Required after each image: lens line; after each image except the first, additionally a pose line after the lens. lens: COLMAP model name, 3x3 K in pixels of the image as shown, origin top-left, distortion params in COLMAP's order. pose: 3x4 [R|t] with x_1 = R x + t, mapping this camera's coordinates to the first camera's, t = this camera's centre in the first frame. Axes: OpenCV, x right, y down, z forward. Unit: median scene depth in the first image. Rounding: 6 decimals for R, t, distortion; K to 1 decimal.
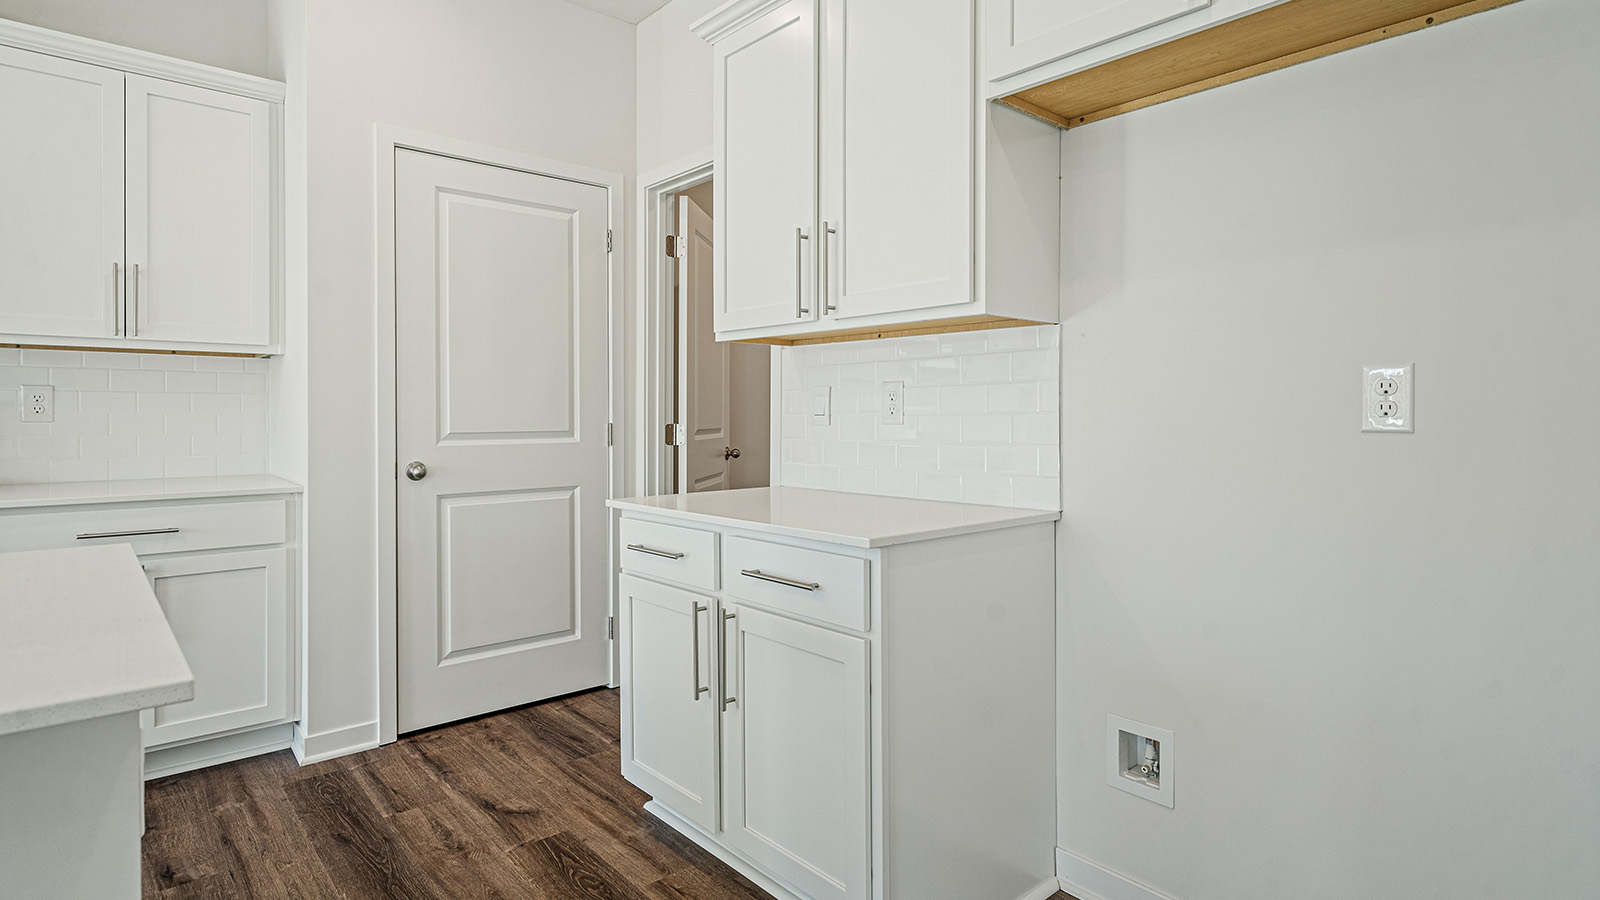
lens RADIAL K [[826.1, 0, 802.4], [0, 826.1, 418.6], [0, 0, 1]] dist [-0.000832, 0.002542]
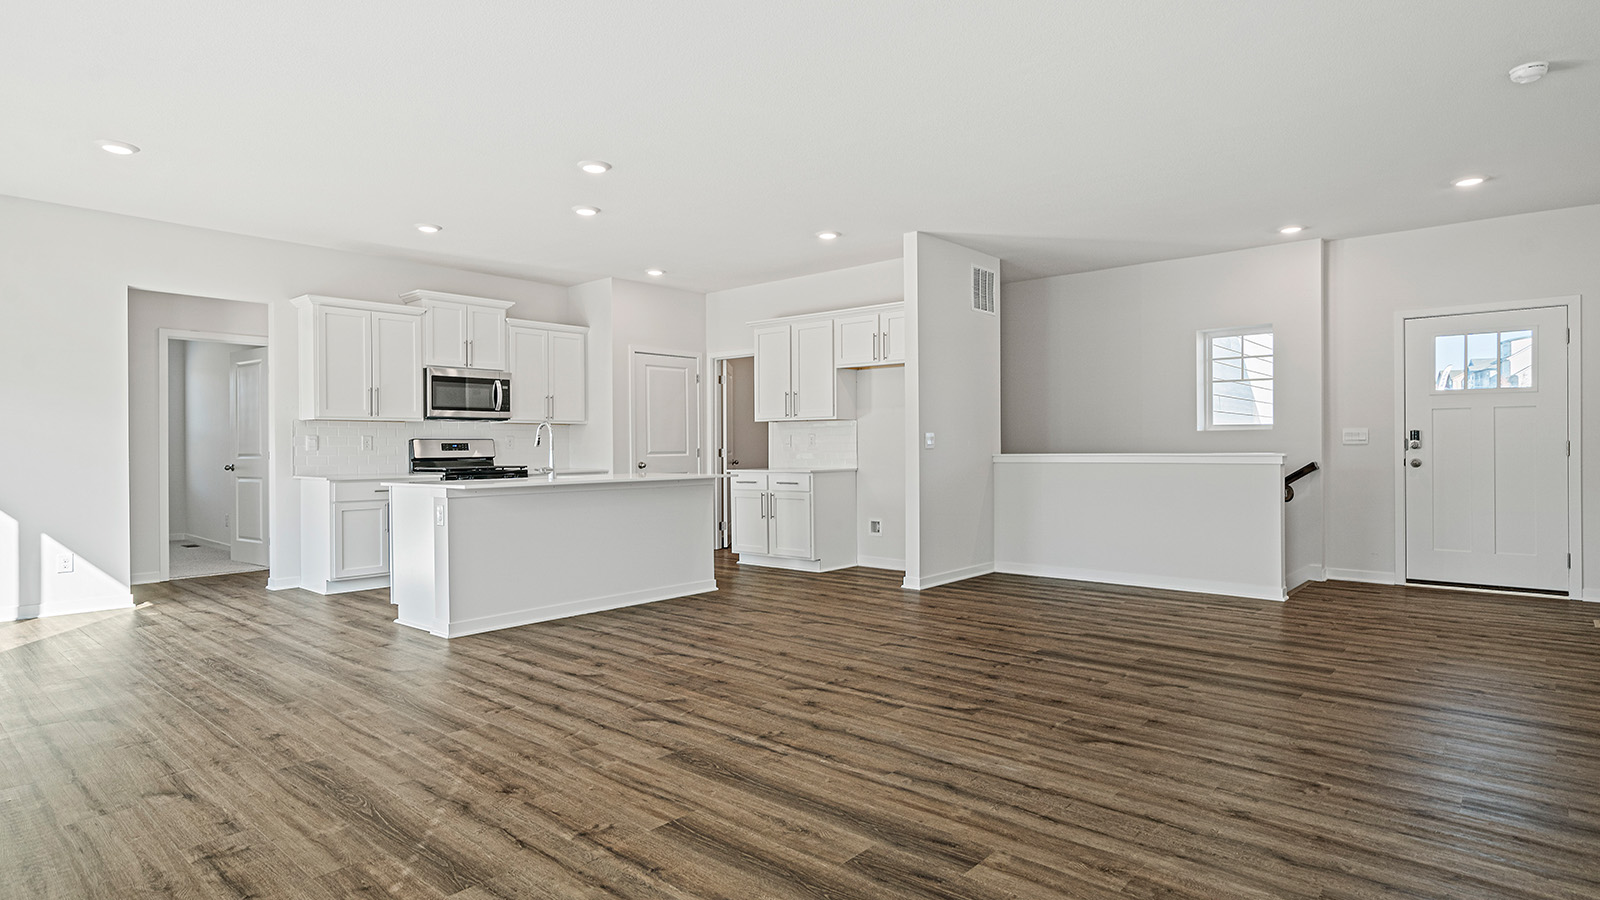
lens RADIAL K [[826.1, 0, 812.1], [0, 826.1, 448.0], [0, 0, 1]] dist [-0.000832, 0.002542]
pose [[0.990101, -0.008997, 0.140067, -0.328590], [0.009901, 0.999934, -0.005753, 0.028282], [-0.140006, 0.007083, 0.990125, -2.170097]]
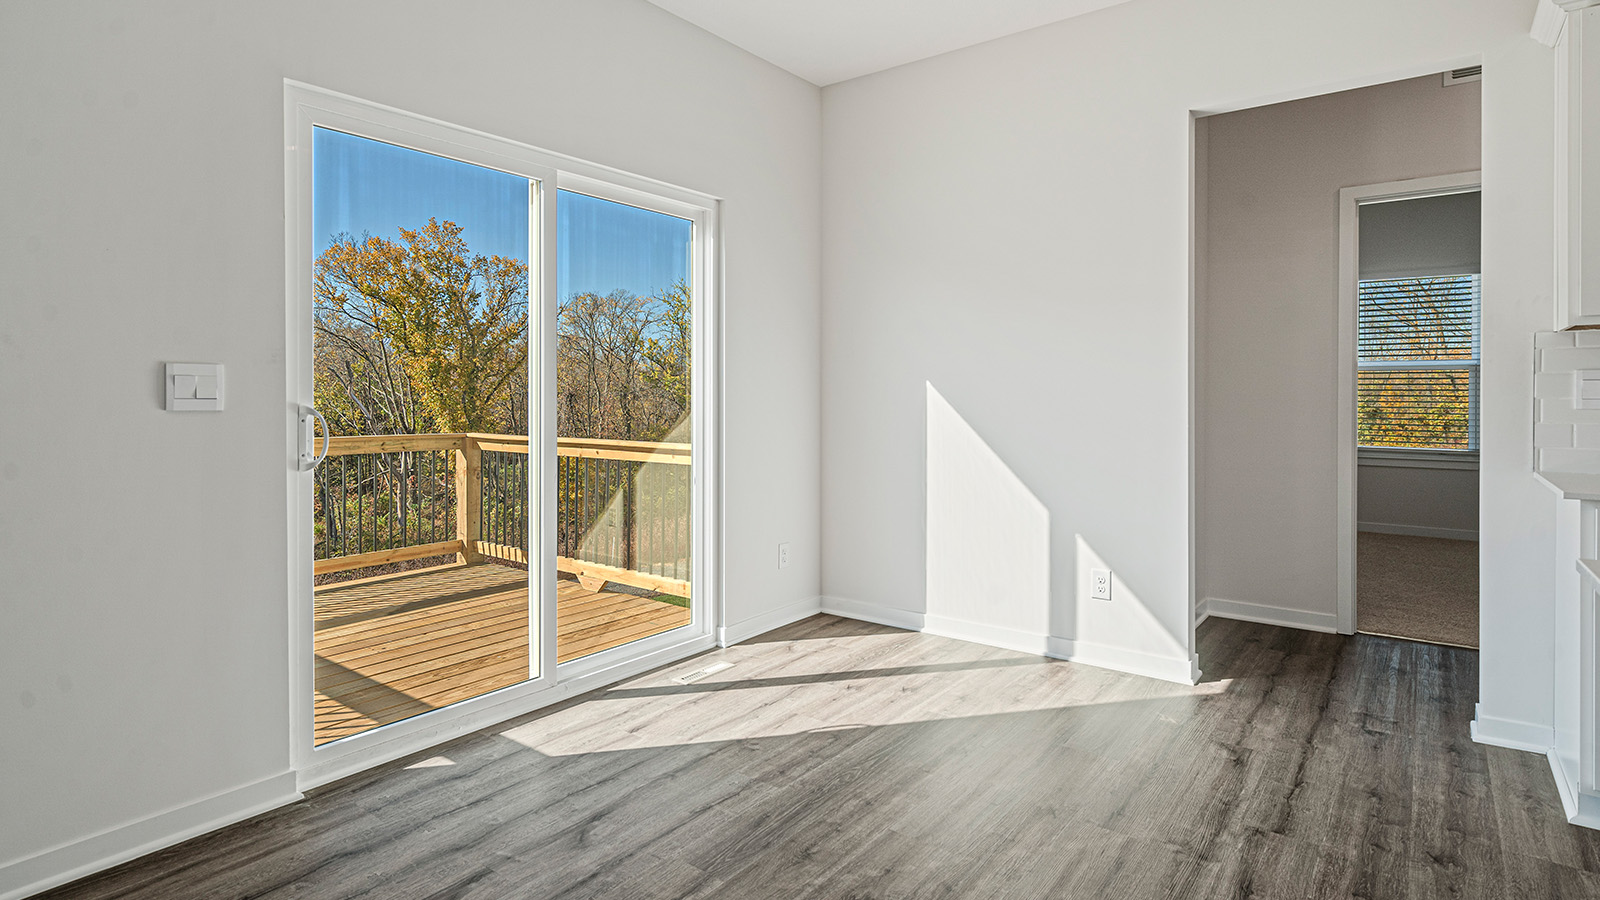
lens RADIAL K [[826.1, 0, 786.6], [0, 826.1, 403.1], [0, 0, 1]] dist [-0.000832, 0.002542]
pose [[0.183469, 0.002861, -0.983021, -0.716102], [-0.003654, 0.999991, 0.002228, 0.001069], [0.983019, 0.003183, 0.183478, -0.515942]]
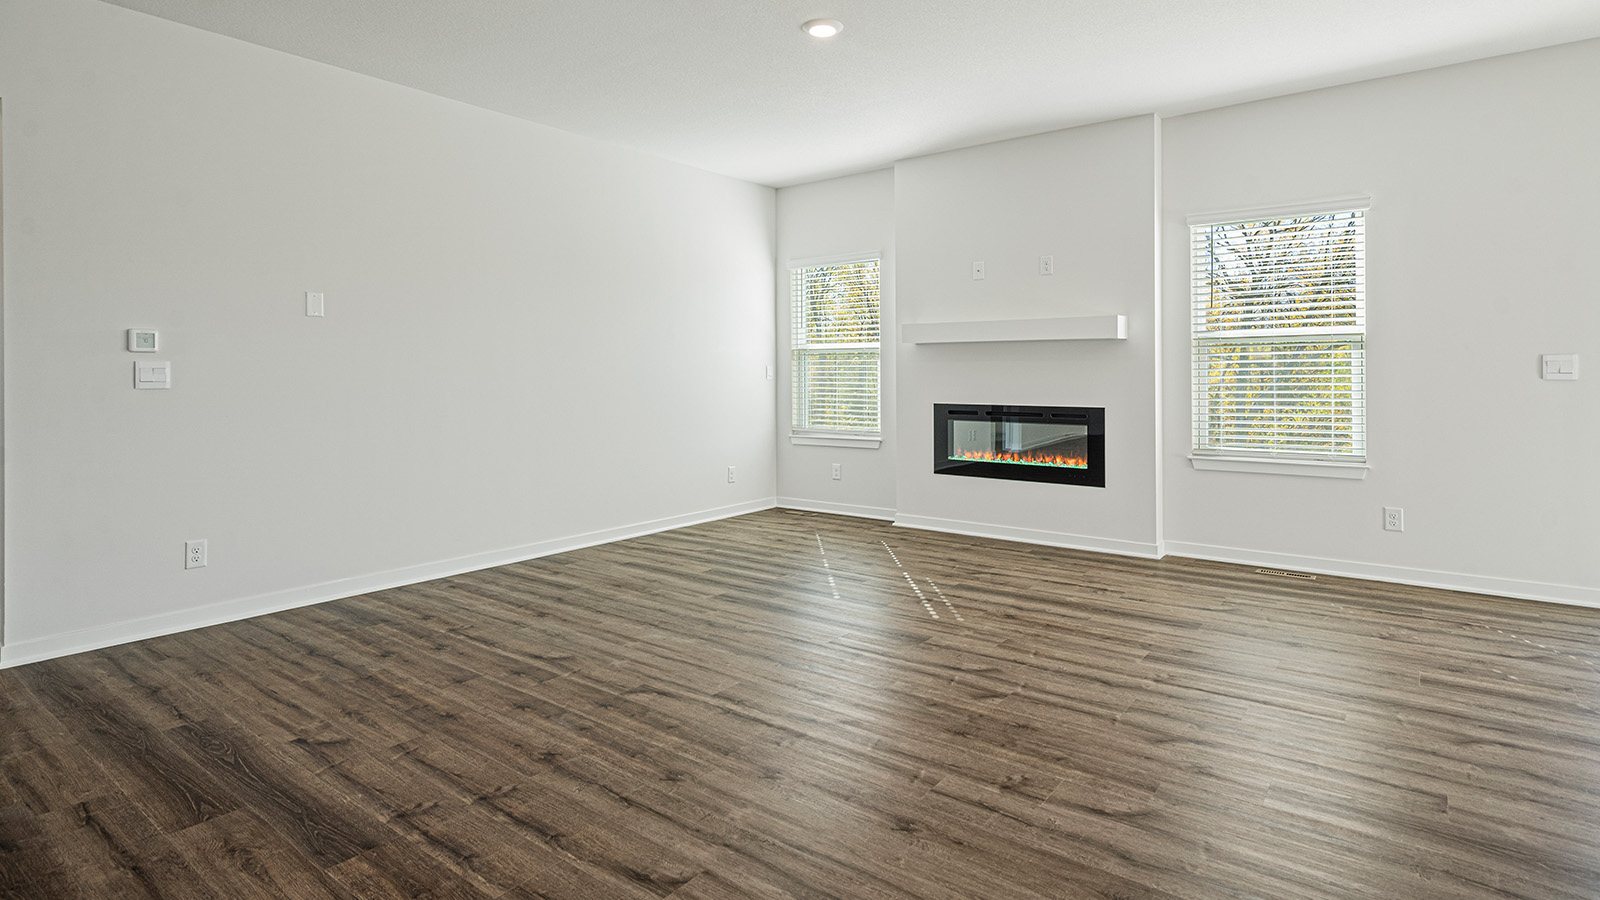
lens RADIAL K [[826.1, 0, 797.3], [0, 826.1, 373.9], [0, 0, 1]] dist [-0.000832, 0.002542]
pose [[-0.983017, 0.007270, -0.183373, 0.093381], [0.005280, 0.999922, 0.011335, -0.023876], [0.183441, 0.010174, -0.982978, 0.358847]]
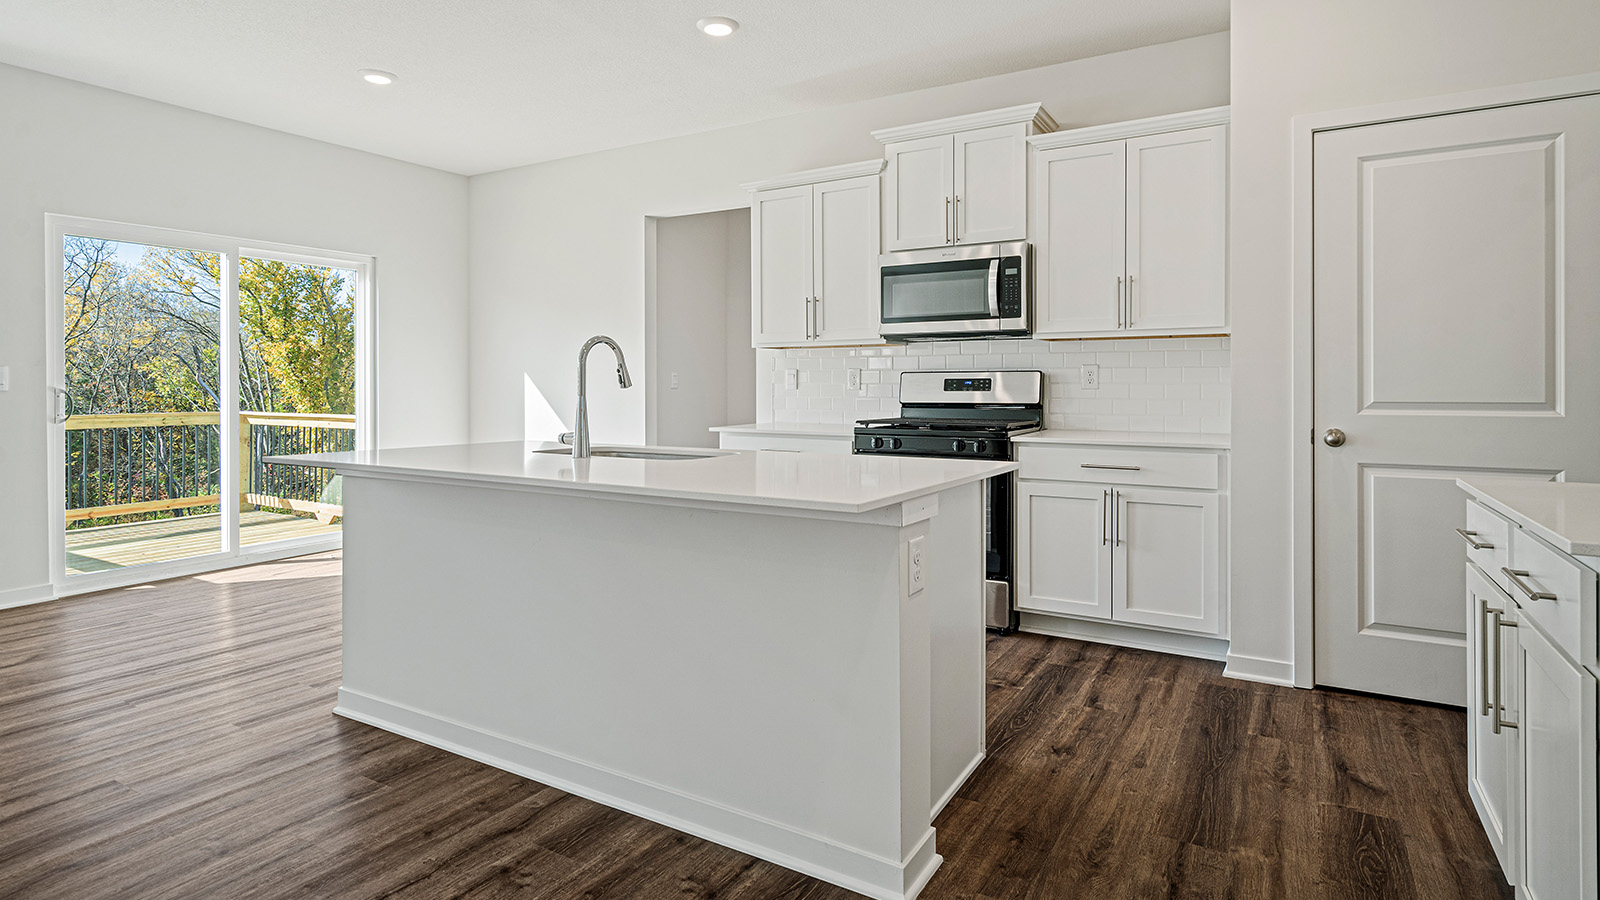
lens RADIAL K [[826.1, 0, 797.6], [0, 826.1, 391.7], [0, 0, 1]] dist [-0.000832, 0.002542]
pose [[0.308525, 0.005211, -0.951202, 0.362714], [-0.002822, 0.999986, 0.004563, 0.003155], [0.951212, 0.001276, 0.308535, 0.044569]]
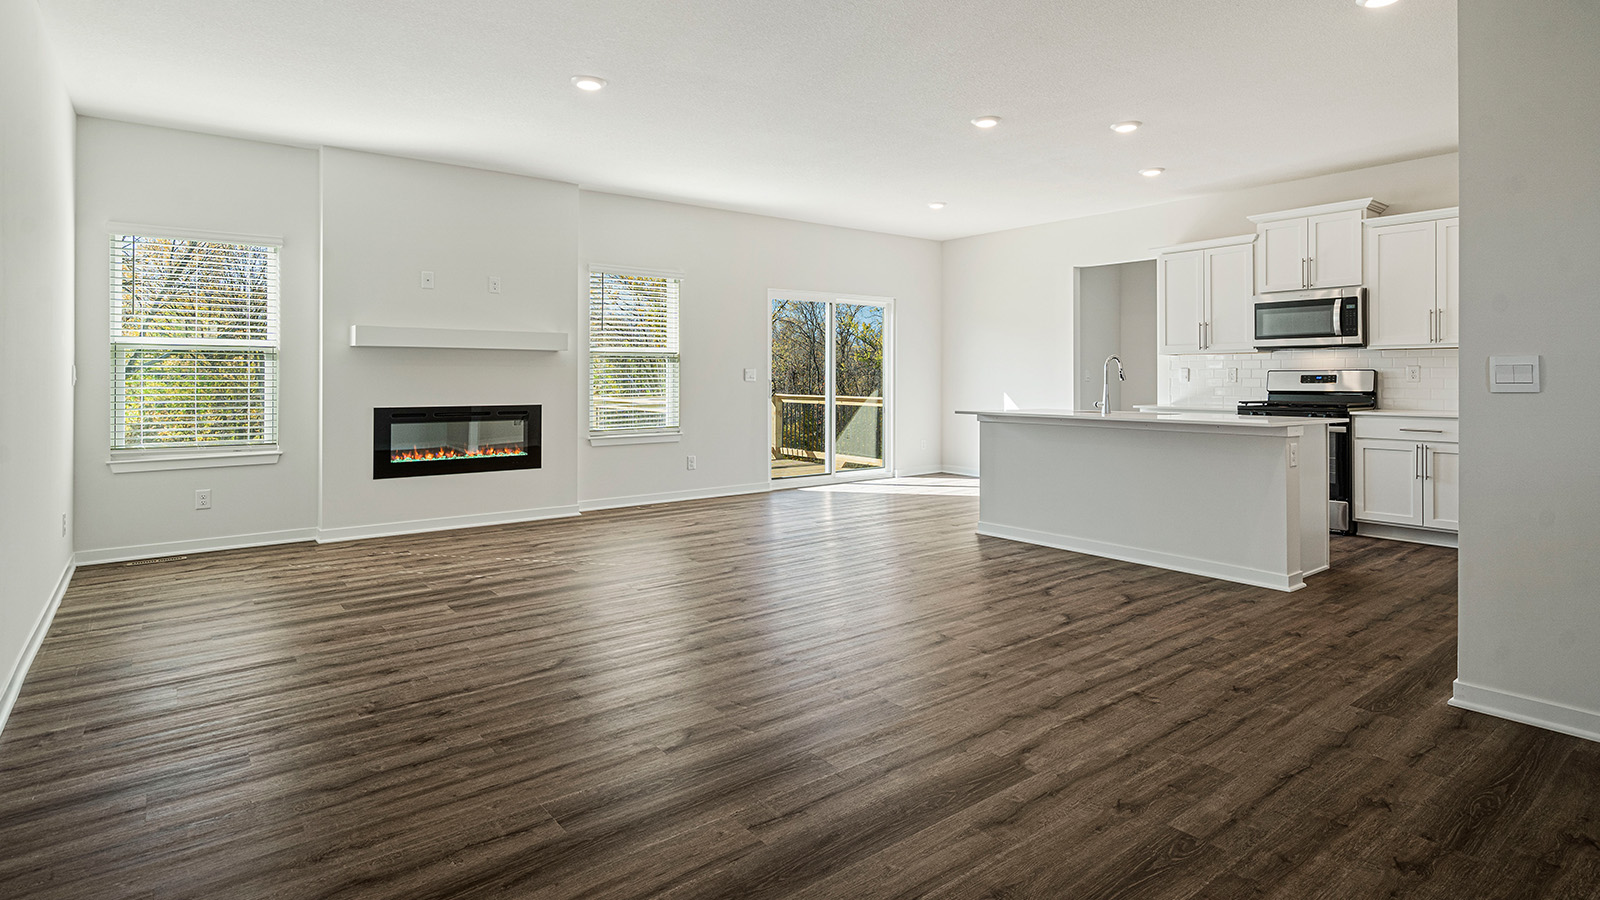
lens RADIAL K [[826.1, 0, 798.0], [0, 826.1, 372.7], [0, 0, 1]] dist [-0.000832, 0.002542]
pose [[-0.057255, -0.006740, -0.998337, 1.533835], [-0.004609, 0.999968, -0.006487, 0.000767], [0.998349, 0.004230, -0.057284, -0.581001]]
